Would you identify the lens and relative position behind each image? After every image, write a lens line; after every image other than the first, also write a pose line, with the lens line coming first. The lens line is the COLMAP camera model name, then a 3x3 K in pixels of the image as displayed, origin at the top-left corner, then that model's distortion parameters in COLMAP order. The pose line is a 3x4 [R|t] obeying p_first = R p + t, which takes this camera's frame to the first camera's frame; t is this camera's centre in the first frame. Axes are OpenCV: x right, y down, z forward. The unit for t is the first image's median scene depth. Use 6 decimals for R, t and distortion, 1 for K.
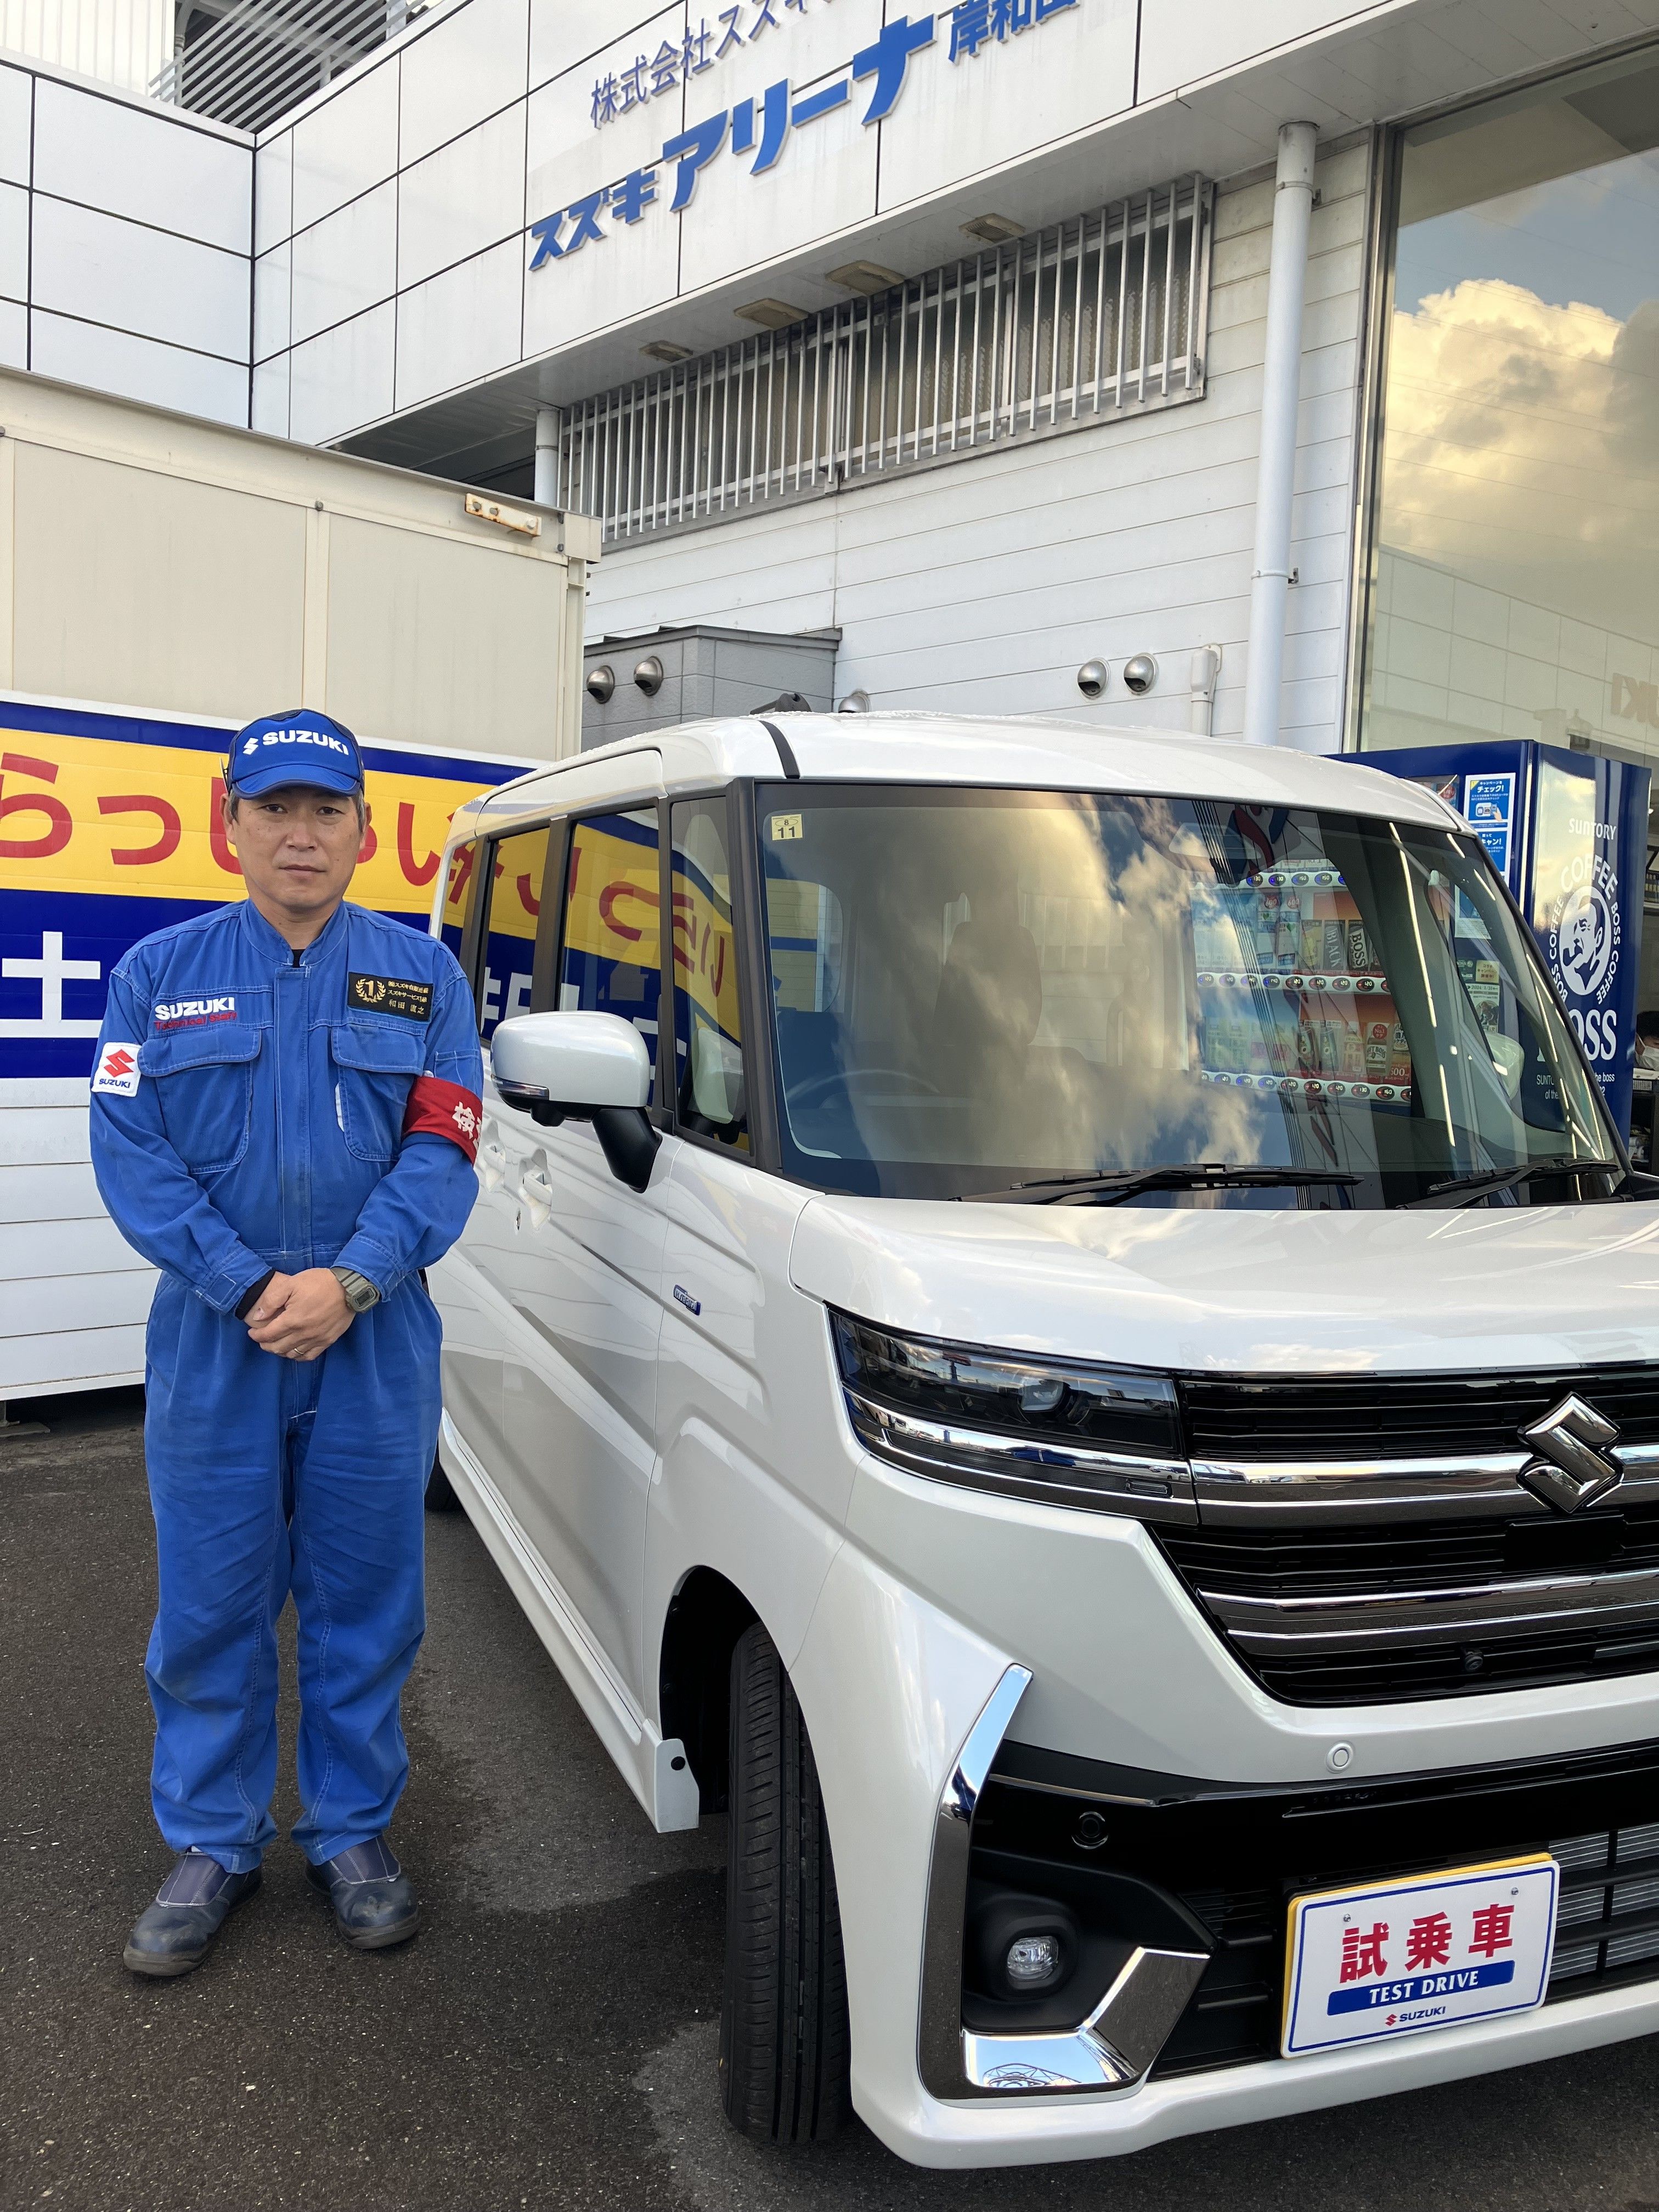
lens RADIAL K [[1834.0, 0, 825.3], [0, 1834.0, 1097.7], [0, 0, 1]] dist [0.017337, -0.007461]
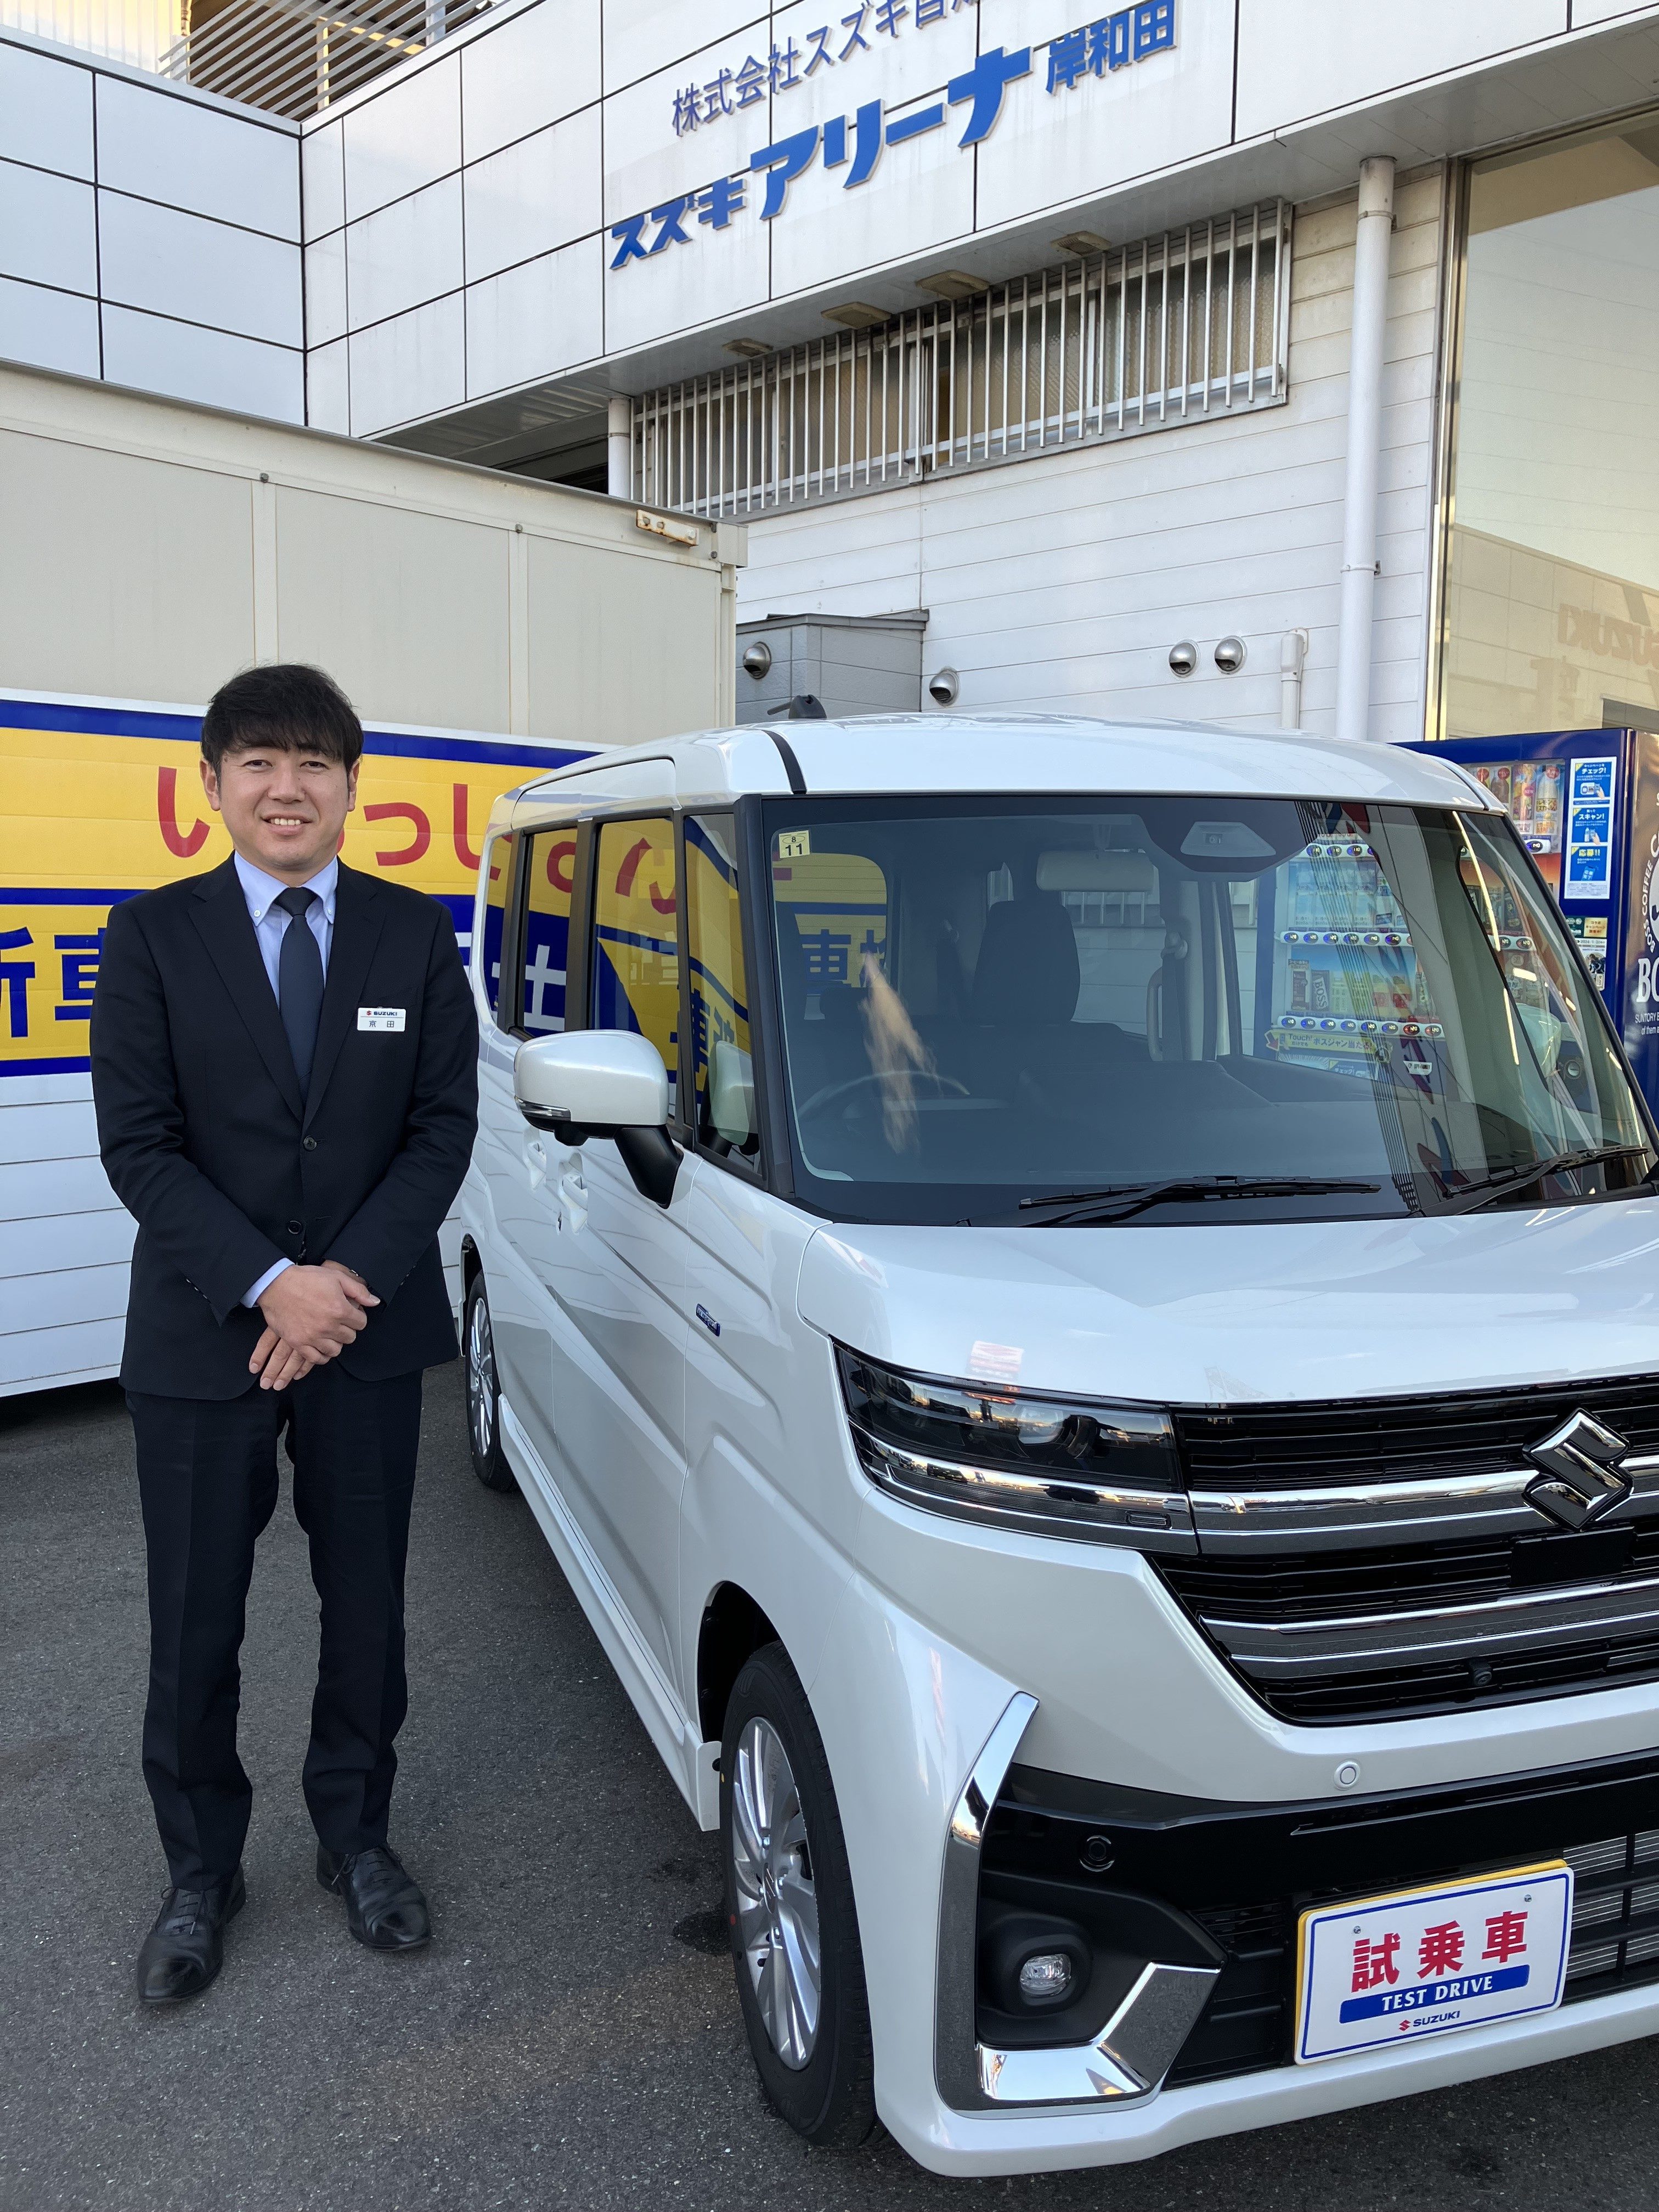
lens RADIAL K [[1834.0, 0, 835.5], [0, 1834.0, 1111.0], [0, 0, 1]] dist [0.017337, -0.007461]
pose [[0.998423, -0.033785, 0.044831, -0.146462], [0.031760, 0.998476, 0.045126, -0.017207], [-0.046288, -0.043631, 0.997975, -0.122452]]
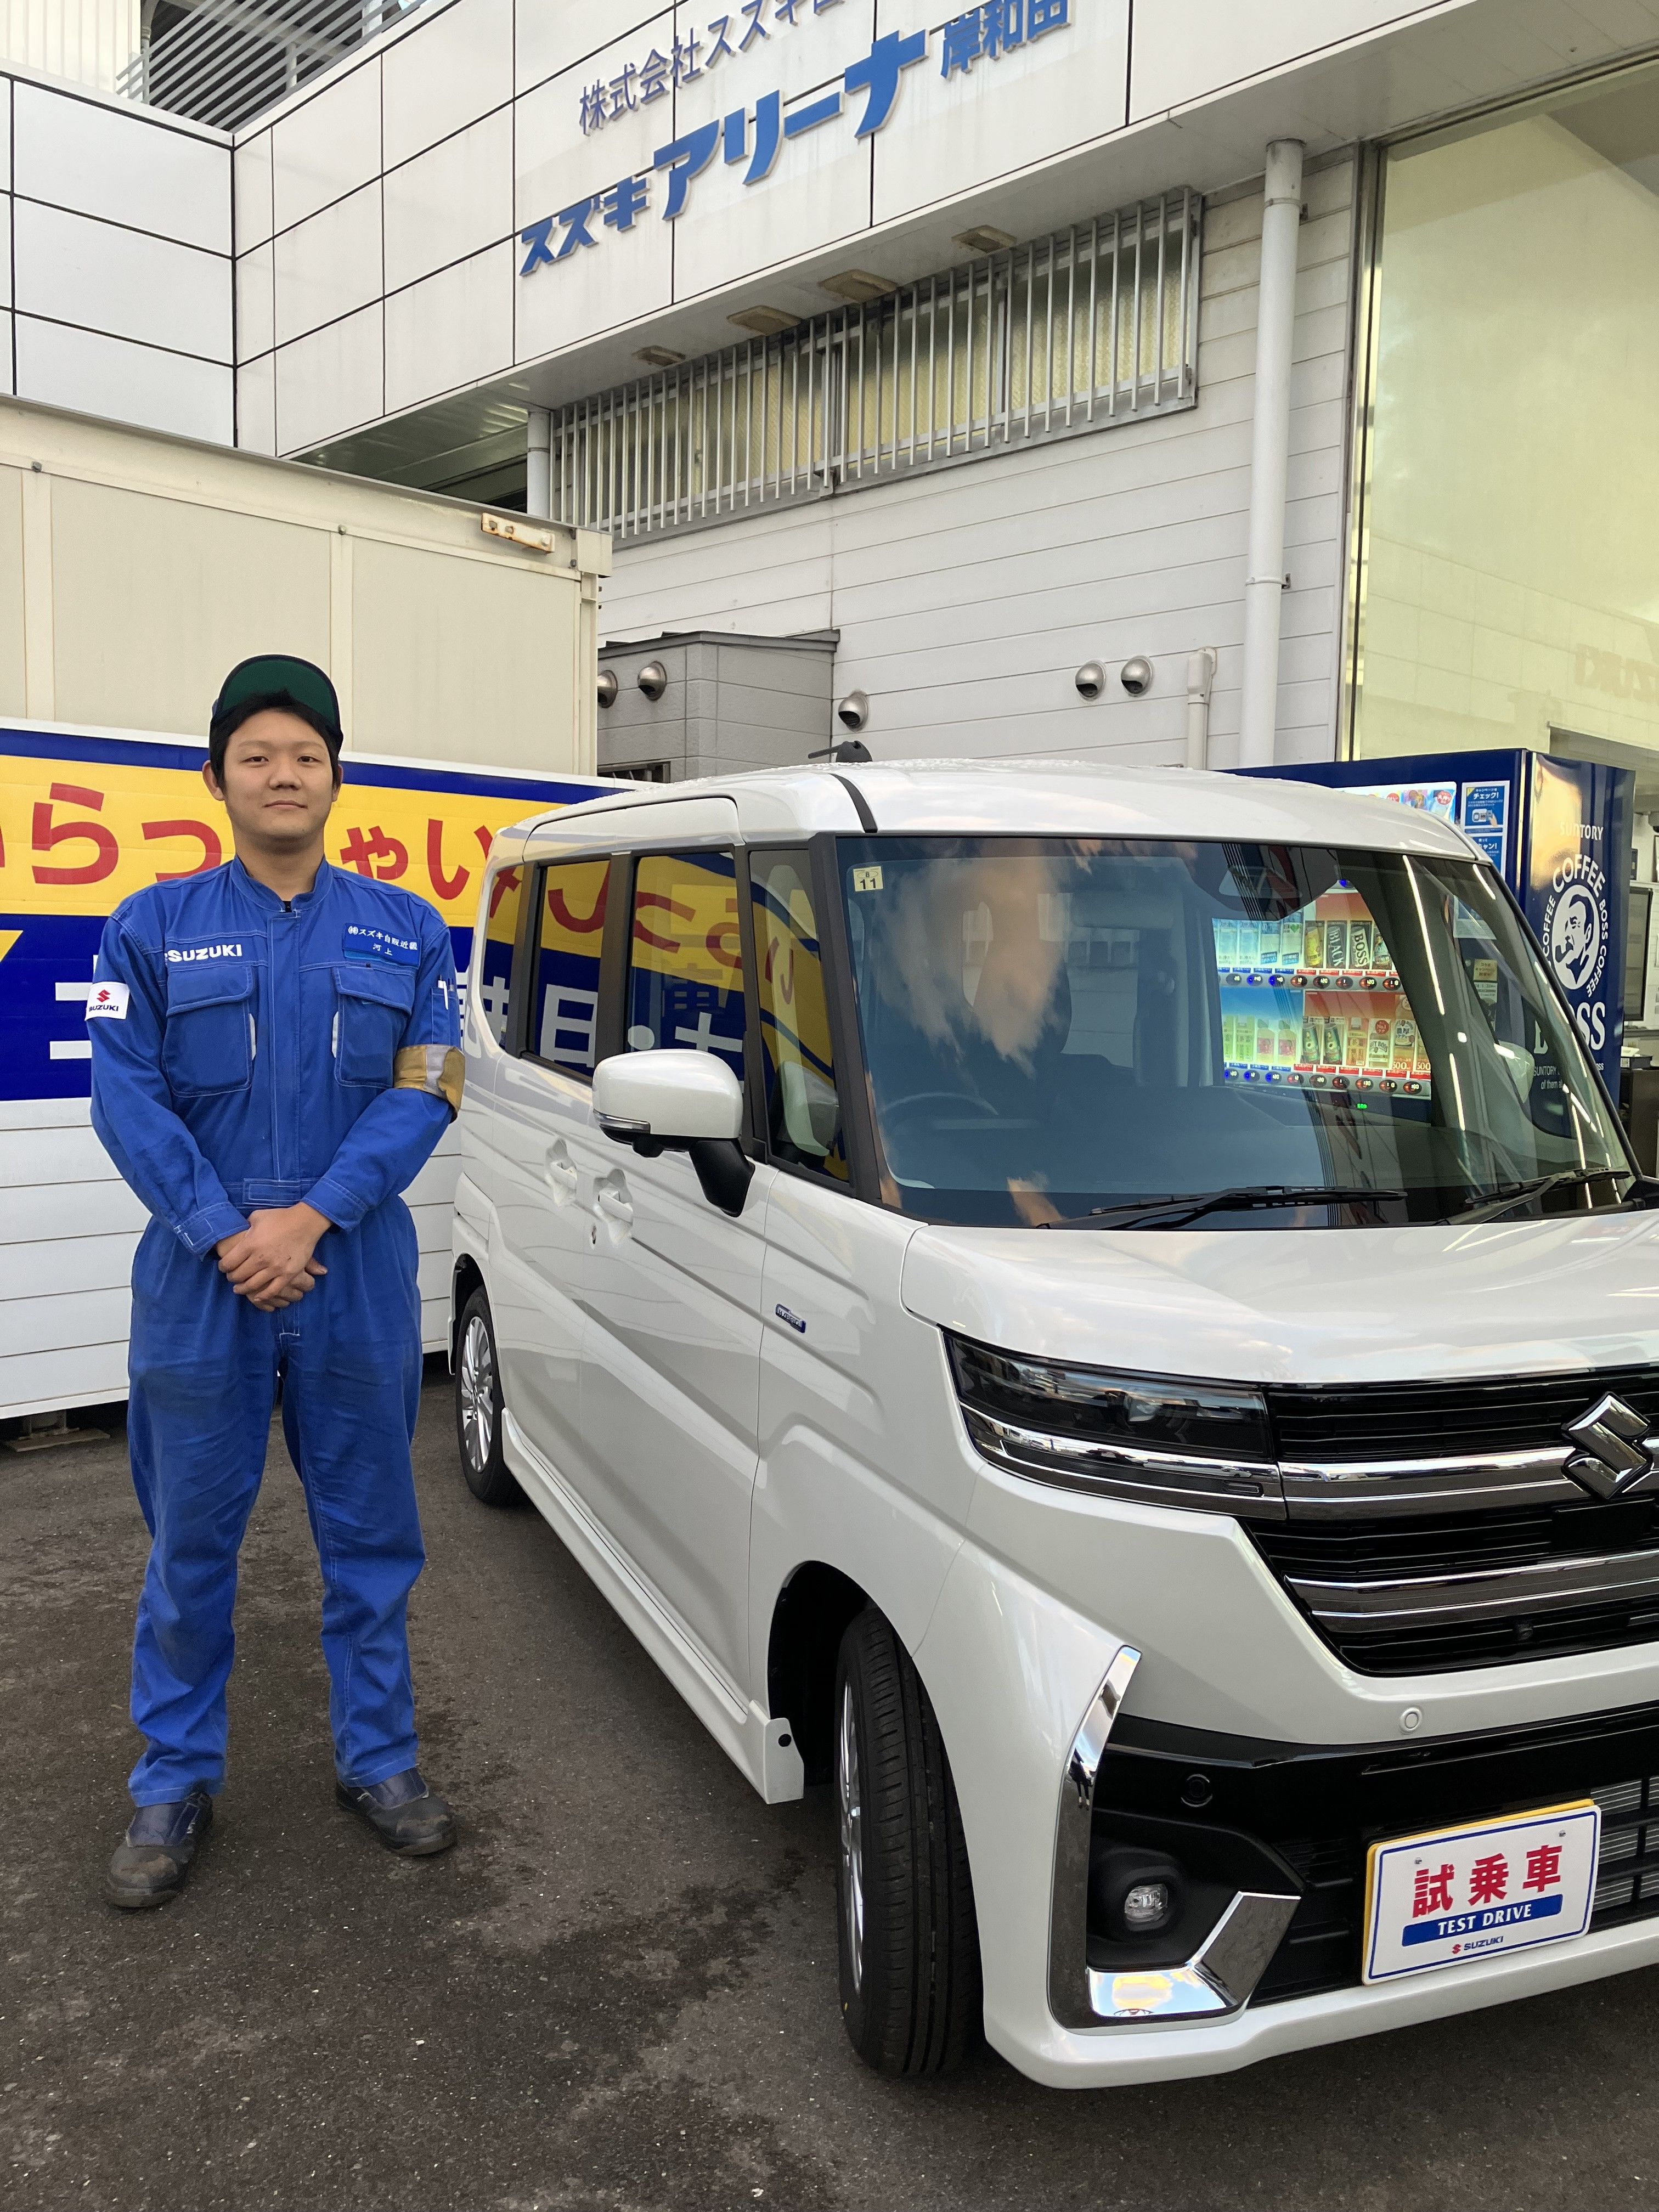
lens RADIAL K [[1834.0, 0, 833.8], [0, 1834.0, 1112.9], [0, 0, 1]] dist [0.017337, -0.007461]
pose [[0.999558, -0.020485, 0.021529, -0.030322], [0.019982, 0.999528, 0.023324, -0.015810], [-0.021997, -0.022883, 0.999496, -0.037390]]
